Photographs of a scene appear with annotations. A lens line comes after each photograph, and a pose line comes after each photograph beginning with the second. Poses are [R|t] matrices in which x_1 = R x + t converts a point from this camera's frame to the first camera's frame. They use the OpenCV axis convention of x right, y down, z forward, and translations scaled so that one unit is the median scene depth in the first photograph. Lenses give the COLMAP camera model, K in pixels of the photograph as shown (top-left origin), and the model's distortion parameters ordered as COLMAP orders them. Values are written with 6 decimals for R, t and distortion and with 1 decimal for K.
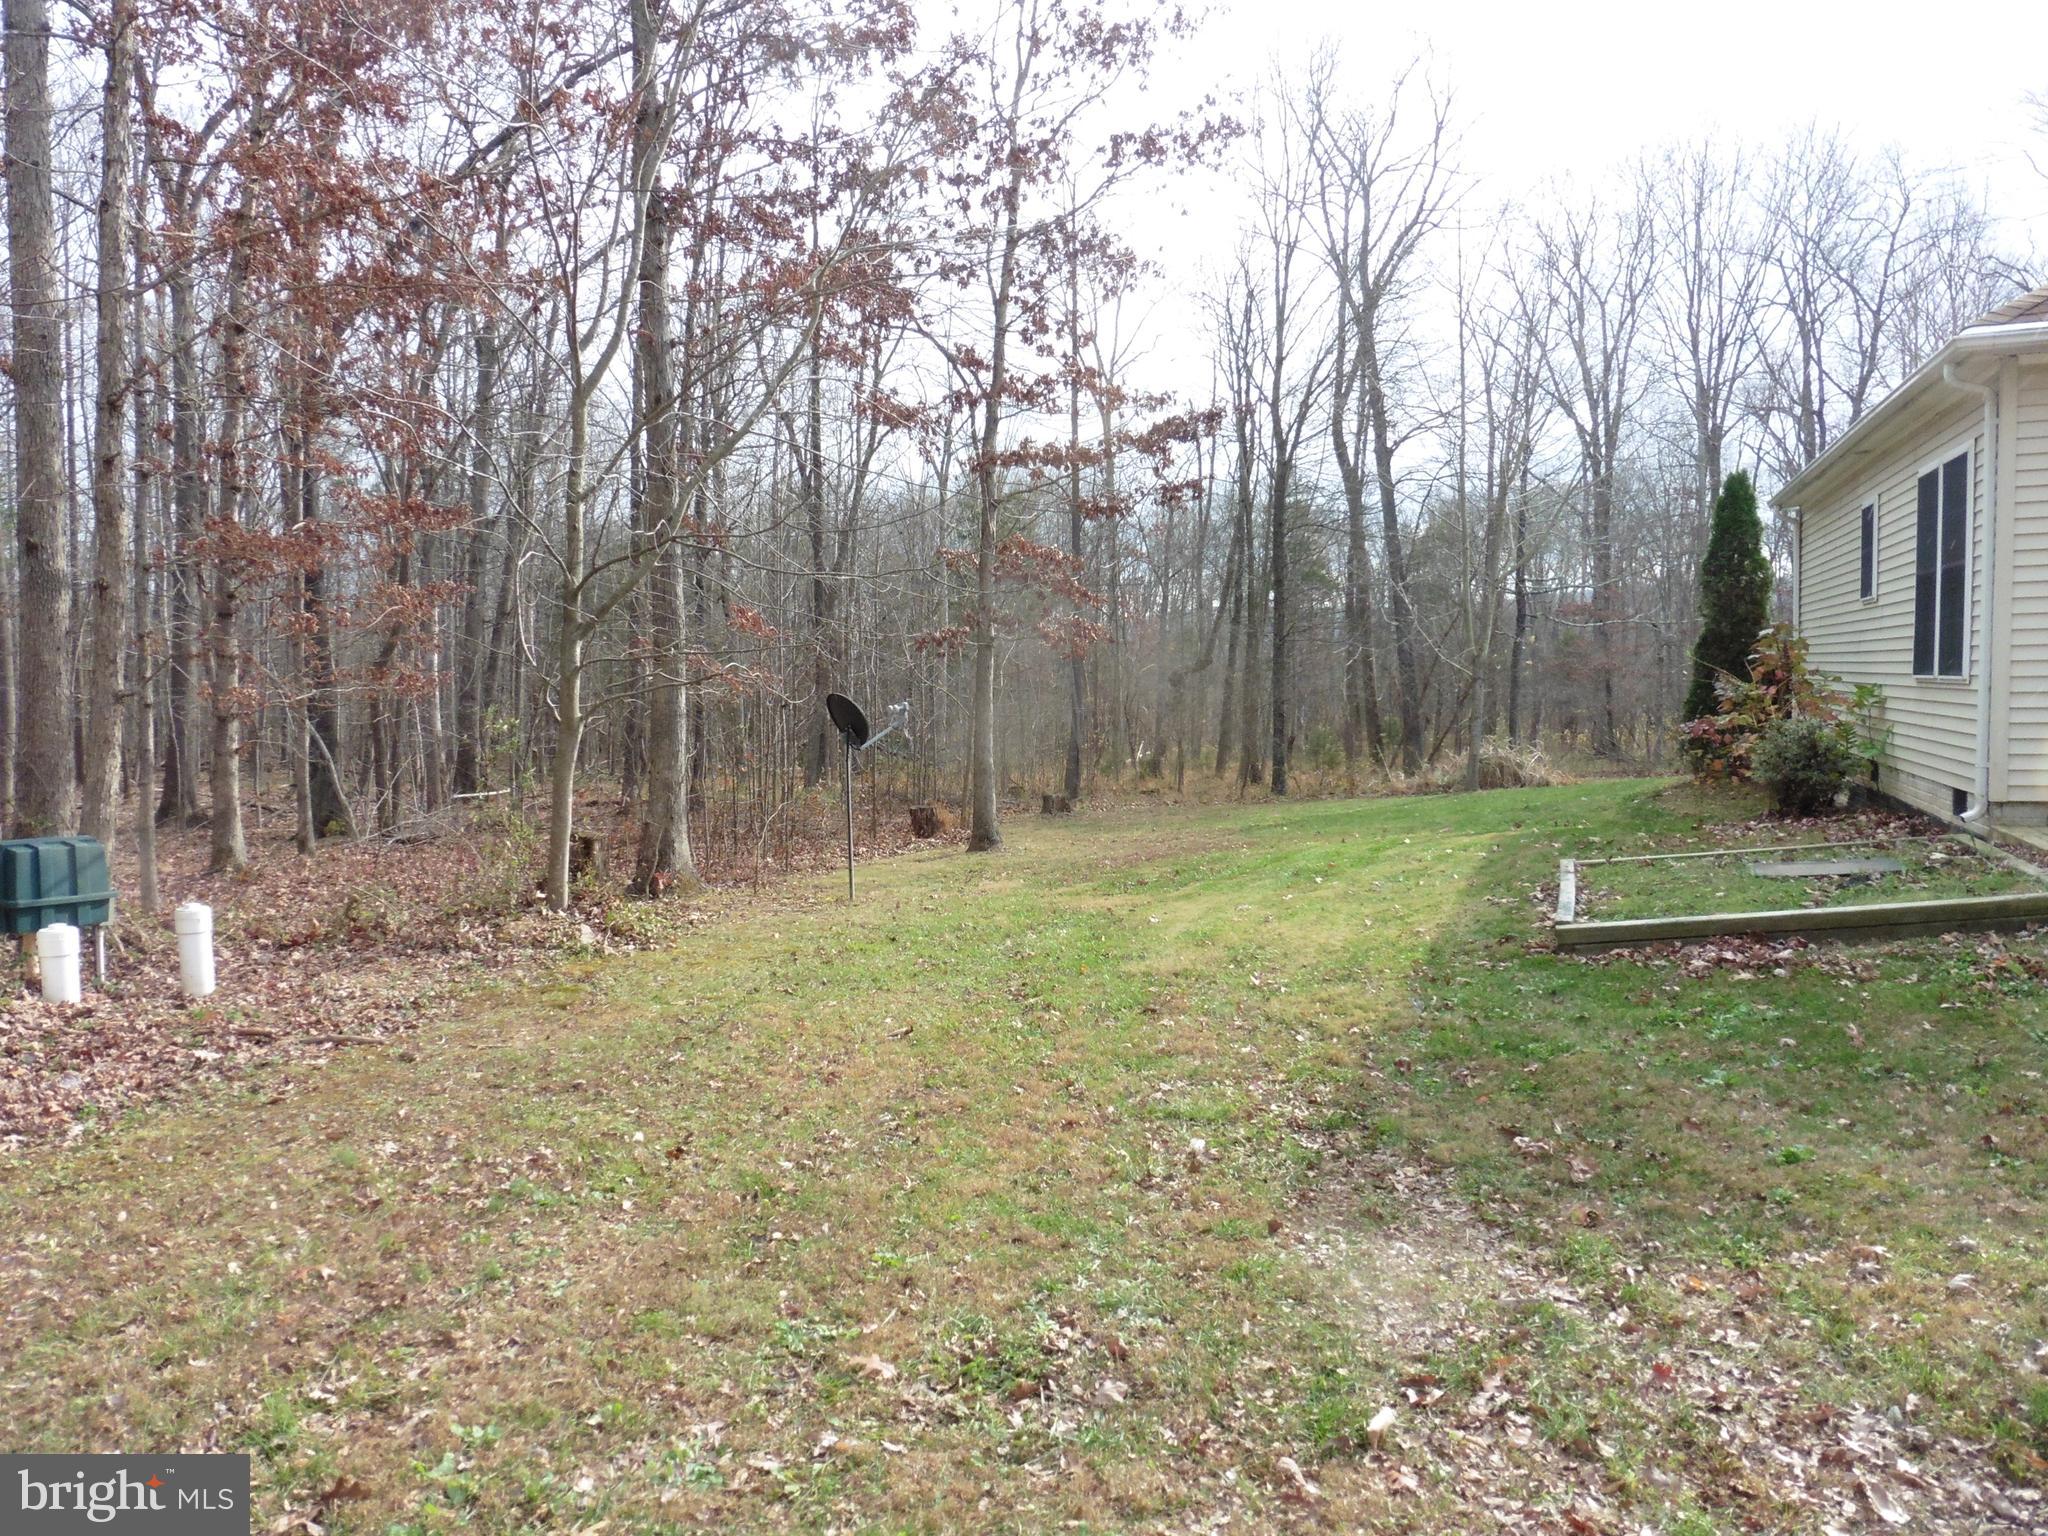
lens RADIAL K [[1426.7, 0, 1022.1], [0, 1426.7, 738.2], [0, 0, 1]] dist [-0.001623, 0.004342]
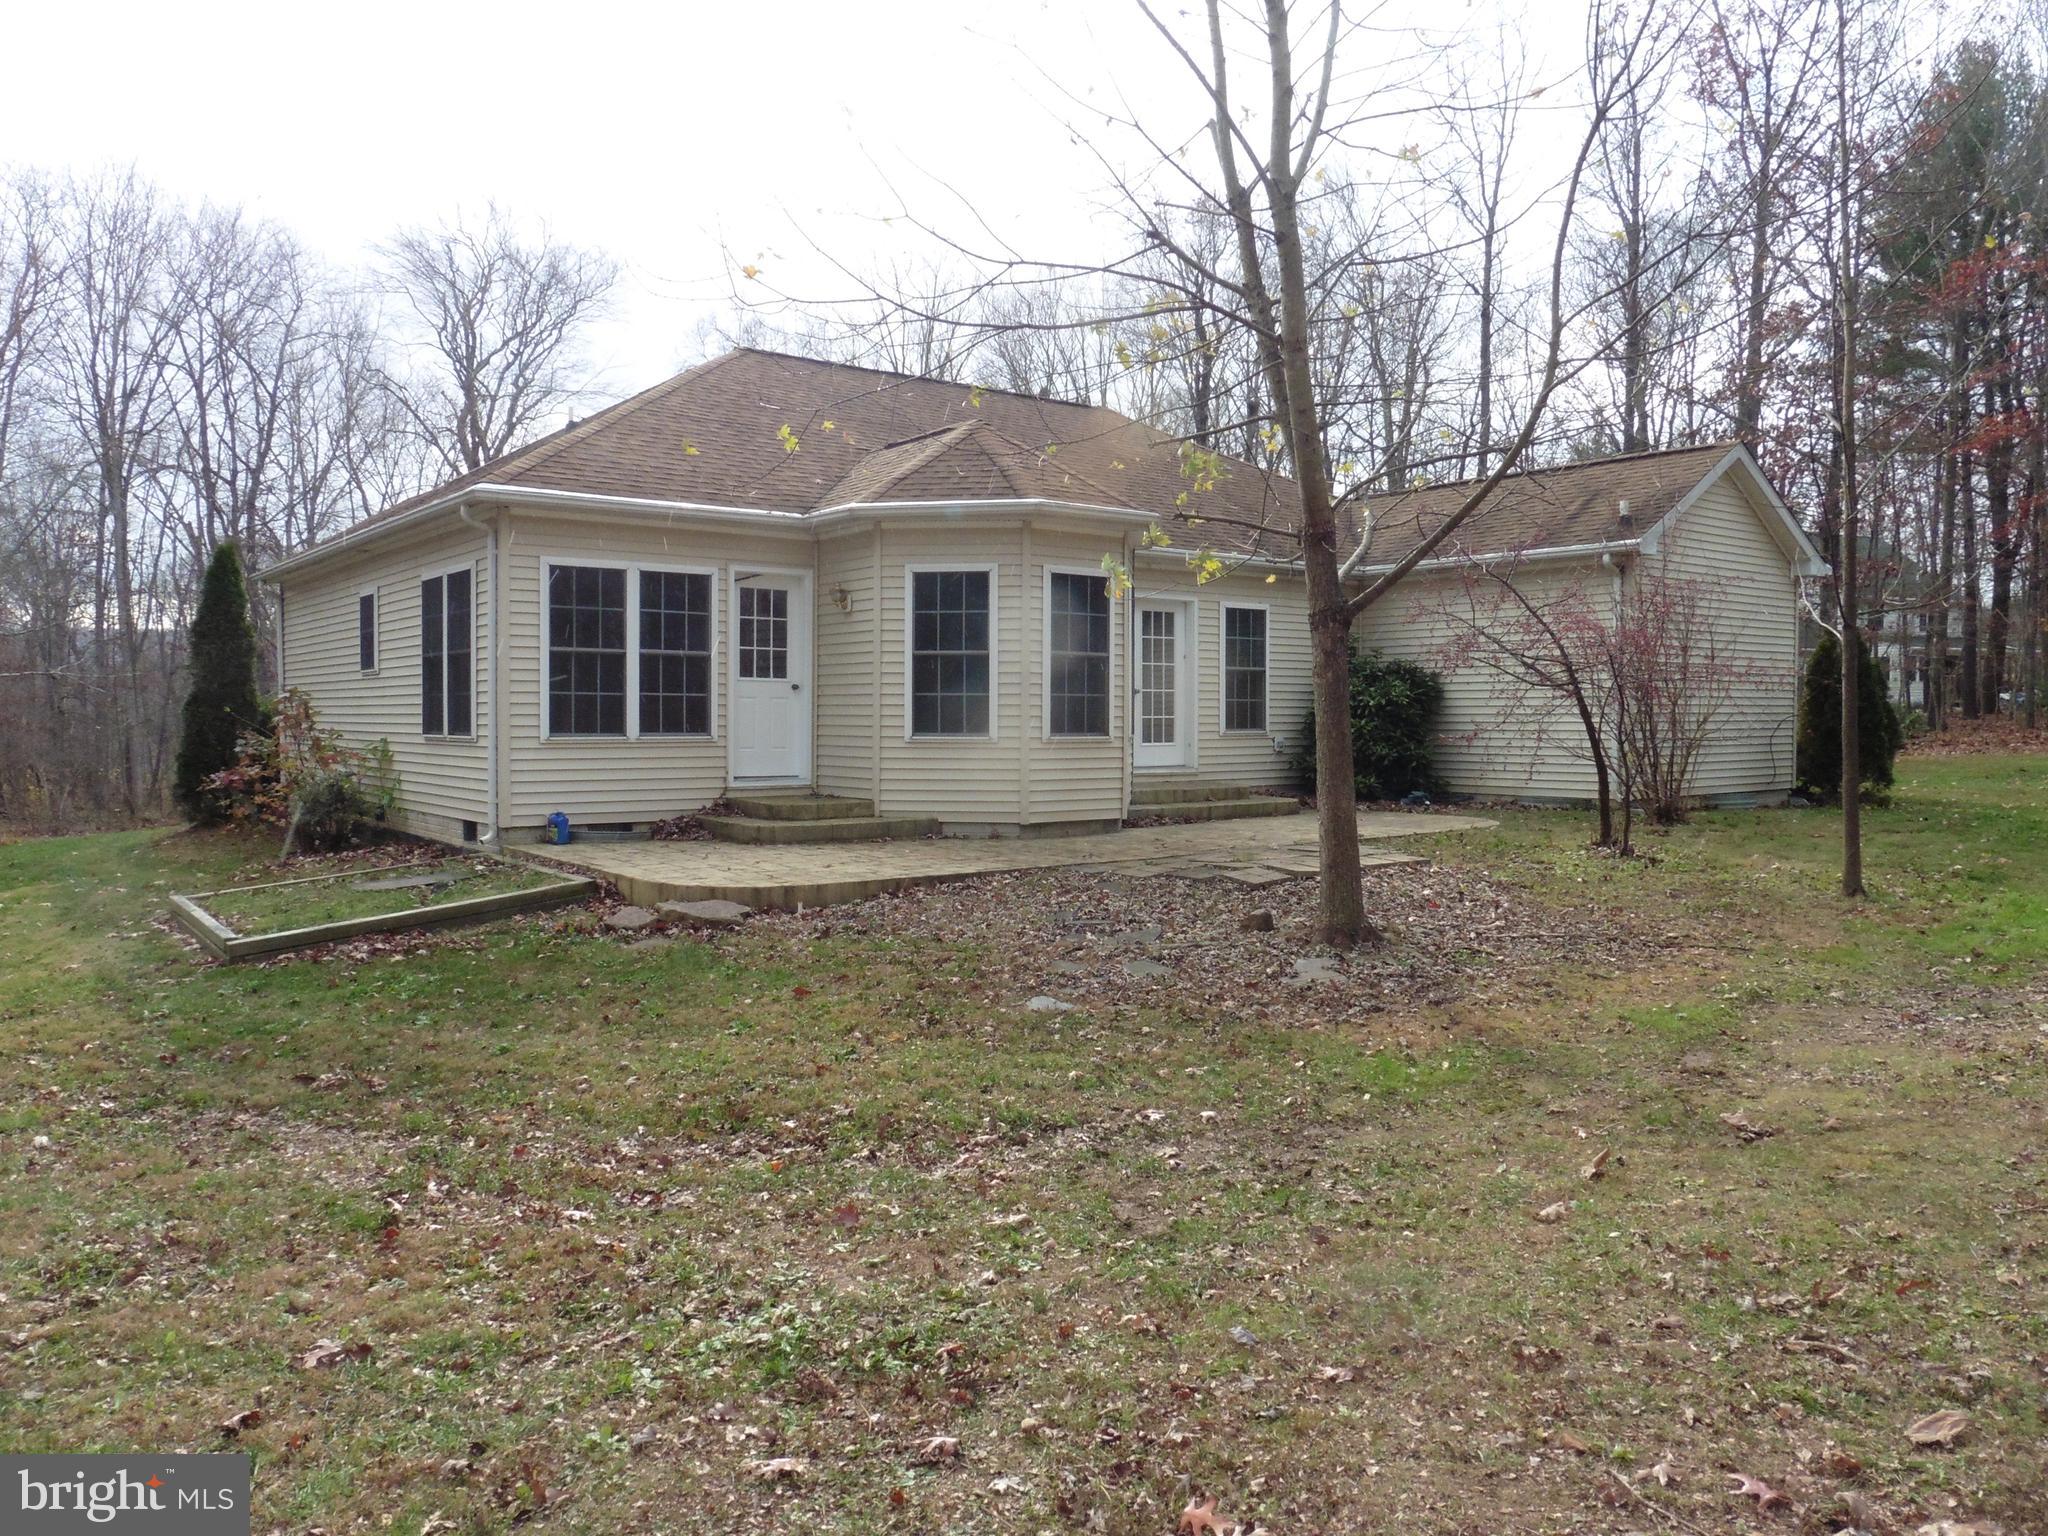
lens RADIAL K [[1426.7, 0, 1022.1], [0, 1426.7, 738.2], [0, 0, 1]] dist [-0.001623, 0.004342]
pose [[0.503349, 0.022298, 0.863795, -0.220457], [0.012379, 0.999378, -0.033012, 0.008017], [-0.863994, 0.027310, 0.502760, -0.110584]]
